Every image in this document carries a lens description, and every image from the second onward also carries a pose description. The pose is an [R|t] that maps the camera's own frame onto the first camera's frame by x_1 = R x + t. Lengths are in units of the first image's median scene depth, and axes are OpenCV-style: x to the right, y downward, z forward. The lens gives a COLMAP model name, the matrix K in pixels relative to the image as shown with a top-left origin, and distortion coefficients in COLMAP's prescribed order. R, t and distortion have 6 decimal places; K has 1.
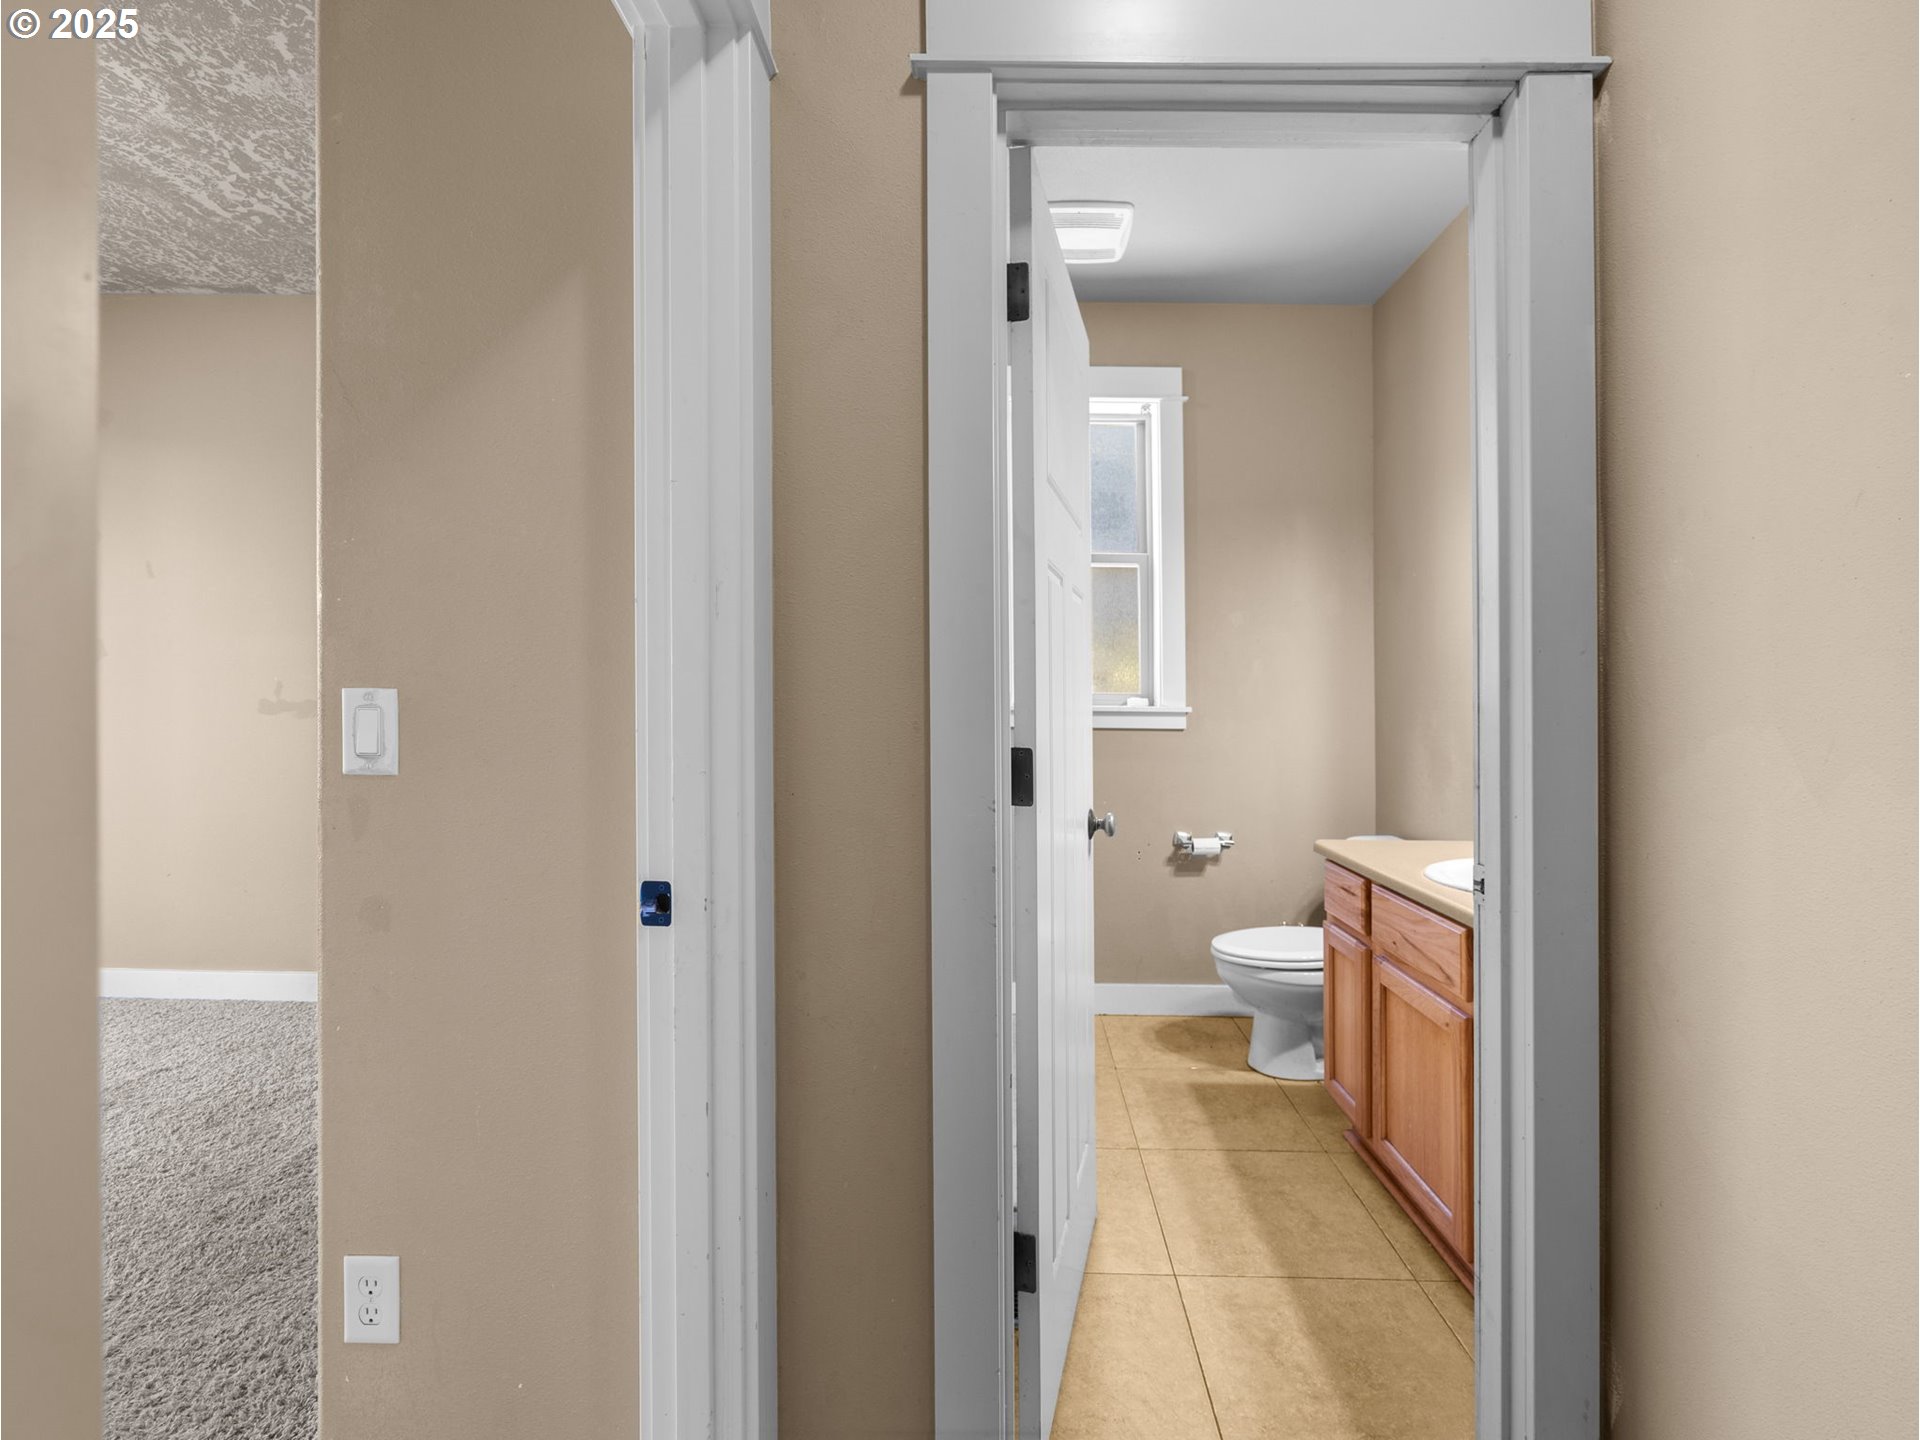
lens RADIAL K [[824.5, 0, 957.6], [0, 824.5, 712.7], [0, 0, 1]] dist [-0.001399, -0.000252]
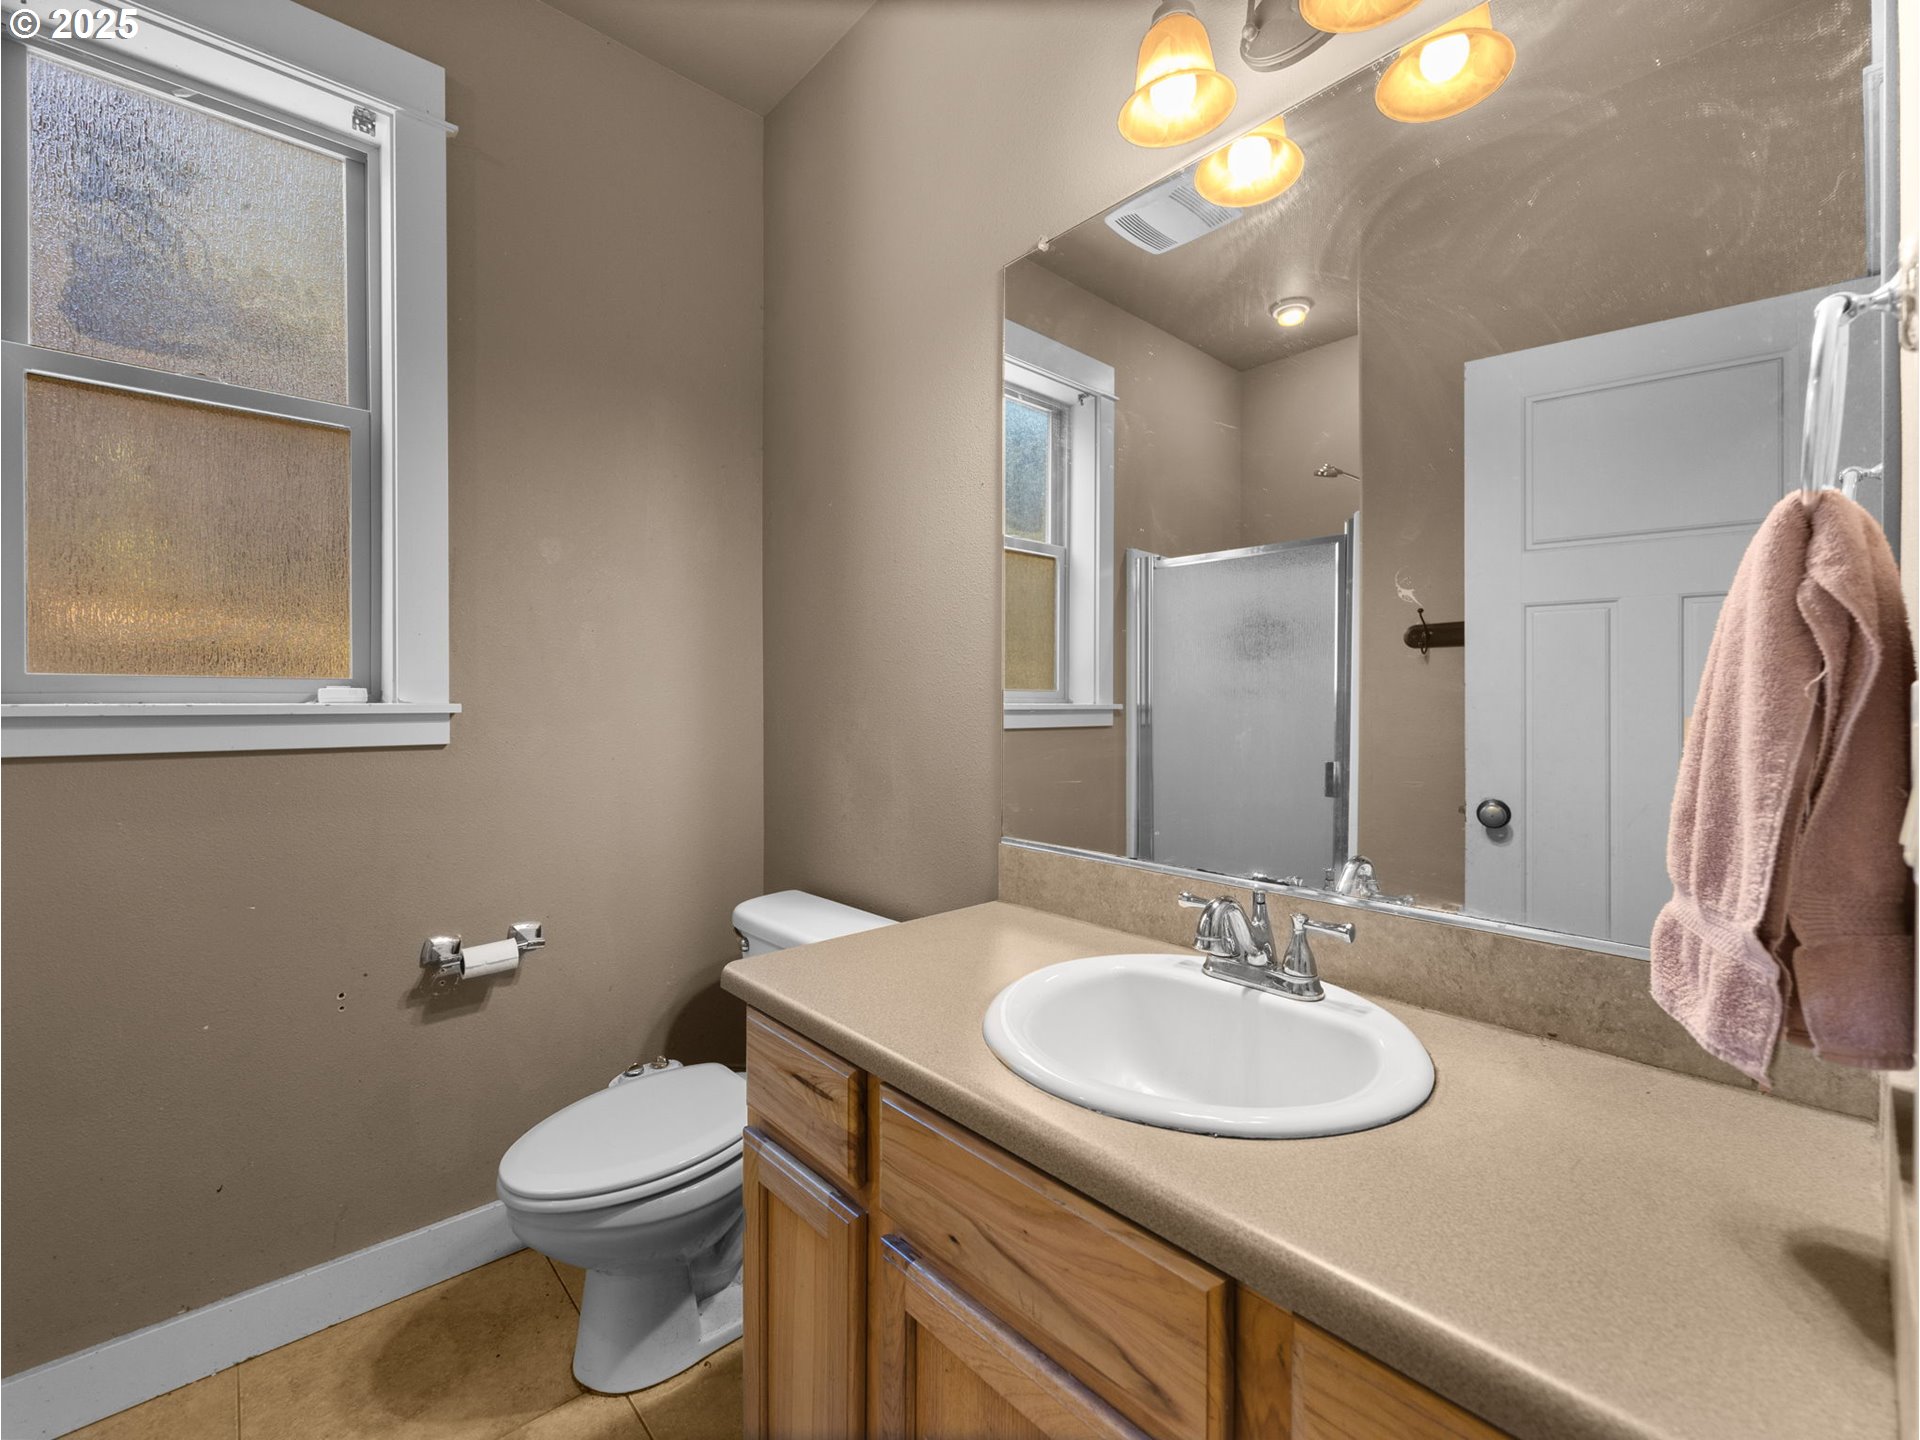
lens RADIAL K [[789.3, 0, 964.7], [0, 789.3, 683.8], [0, 0, 1]] dist [-0.002333, -0.000415]
pose [[0.681155, 0.013512, 0.732014, 0.133191], [0.011565, 0.999506, -0.029211, -0.001100], [-0.732048, 0.028363, 0.680663, 0.416374]]
